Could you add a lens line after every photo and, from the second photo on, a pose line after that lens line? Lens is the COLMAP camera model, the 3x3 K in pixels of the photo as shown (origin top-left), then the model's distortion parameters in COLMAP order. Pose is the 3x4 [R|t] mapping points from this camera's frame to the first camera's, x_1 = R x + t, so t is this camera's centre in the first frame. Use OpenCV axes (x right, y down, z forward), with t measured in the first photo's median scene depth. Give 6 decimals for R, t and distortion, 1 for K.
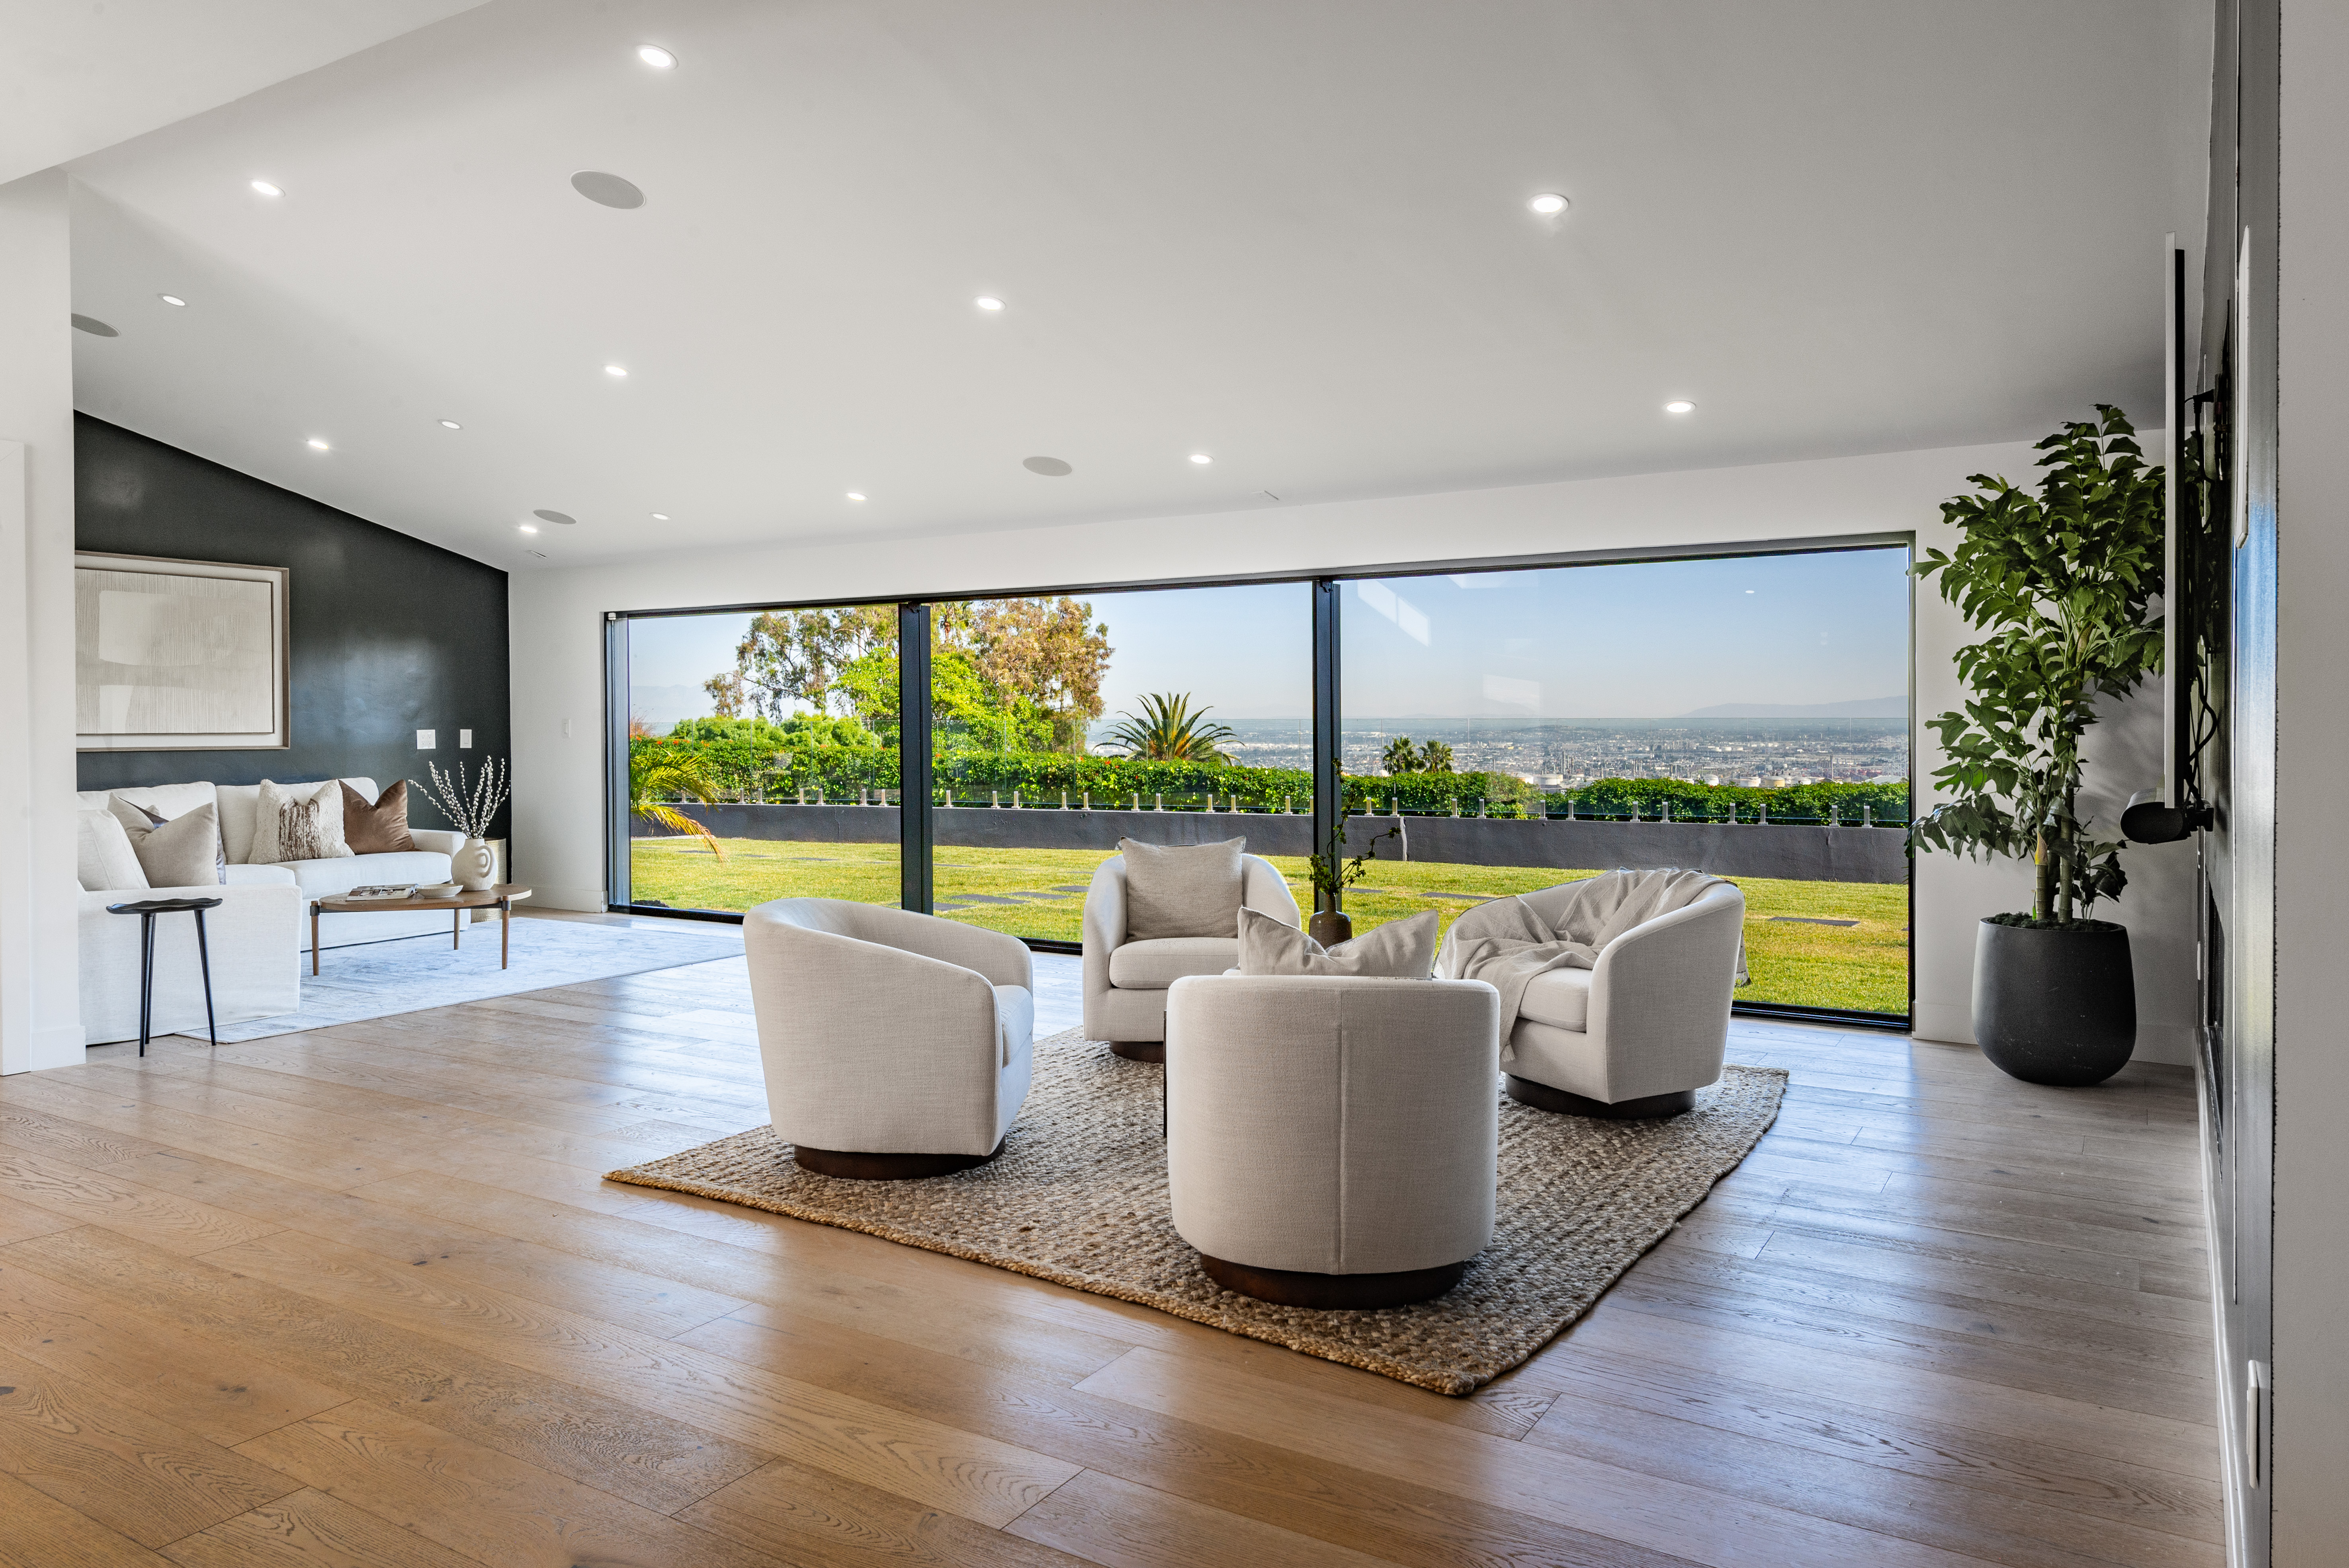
lens RADIAL K [[1529.3, 0, 1174.5], [0, 1529.3, 784.0], [0, 0, 1]] dist [0.001157, 0.000177]
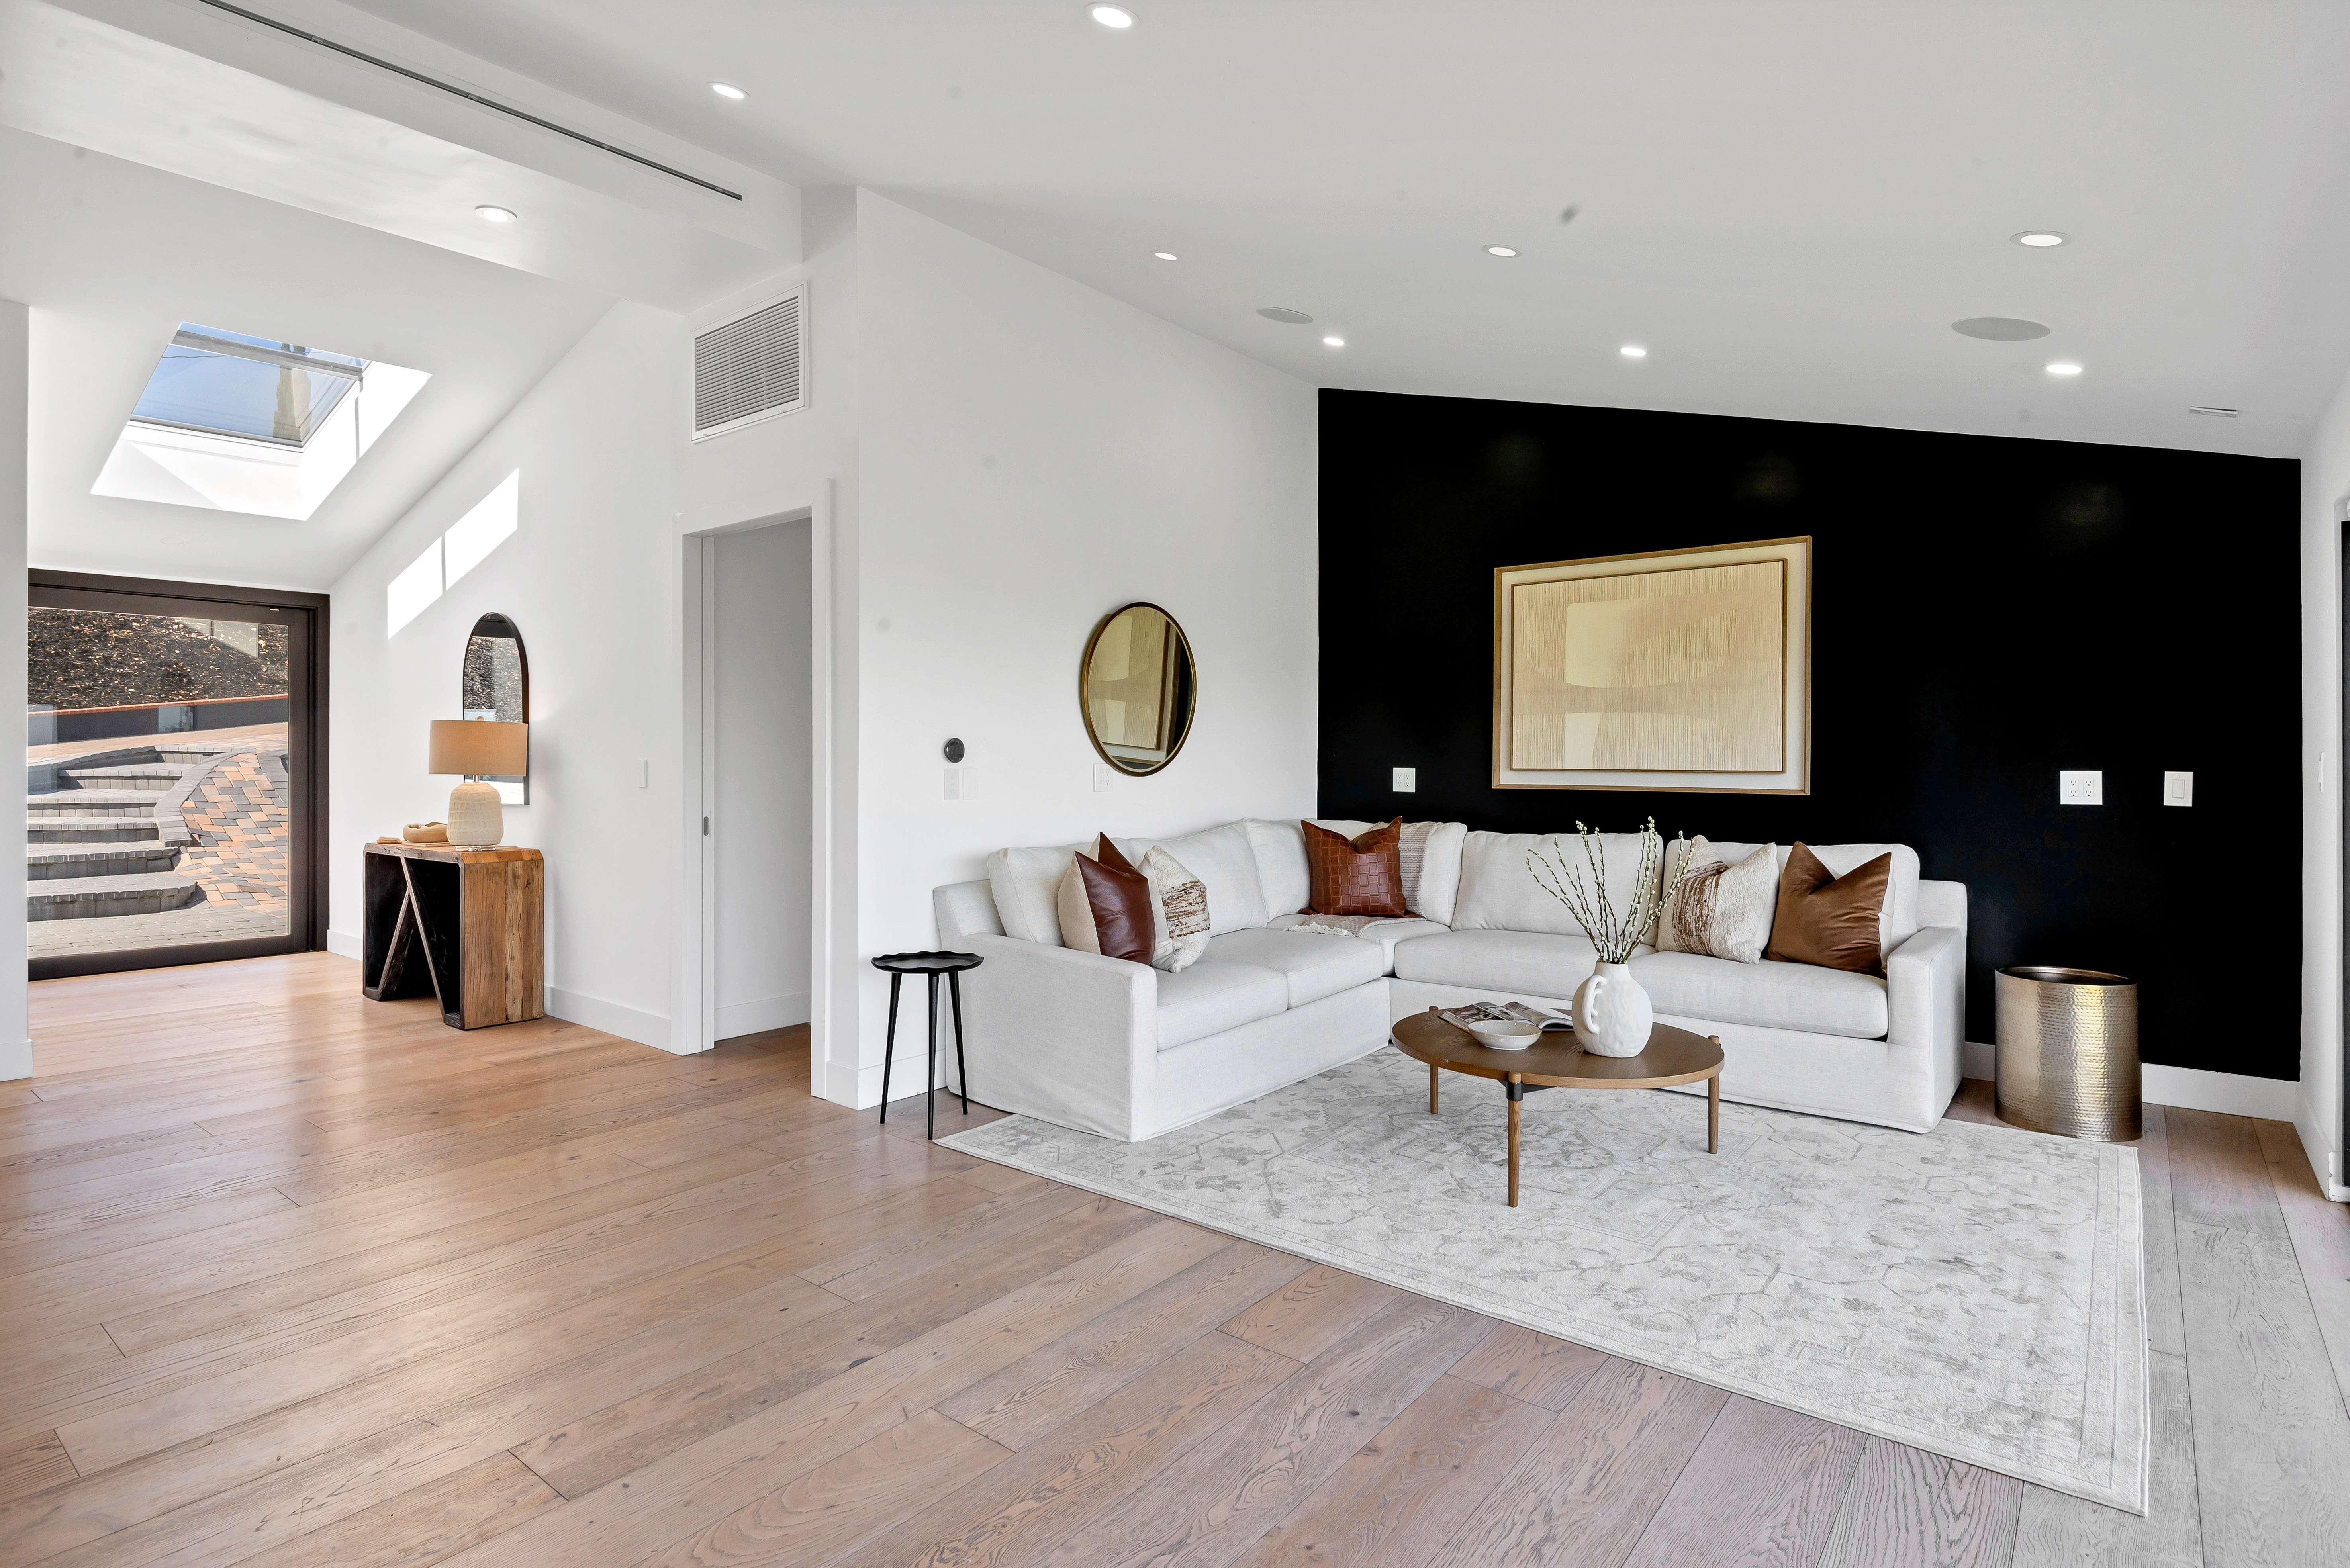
lens RADIAL K [[1213.6, 0, 1177.9], [0, 1213.6, 756.3], [0, 0, 1]] dist [-0.001260, -0.001220]
pose [[-0.130667, 0.004748, -0.991415, 0.004992], [-0.041737, 0.999076, 0.010285, -0.037016], [0.990547, 0.042723, -0.130348, 0.842902]]
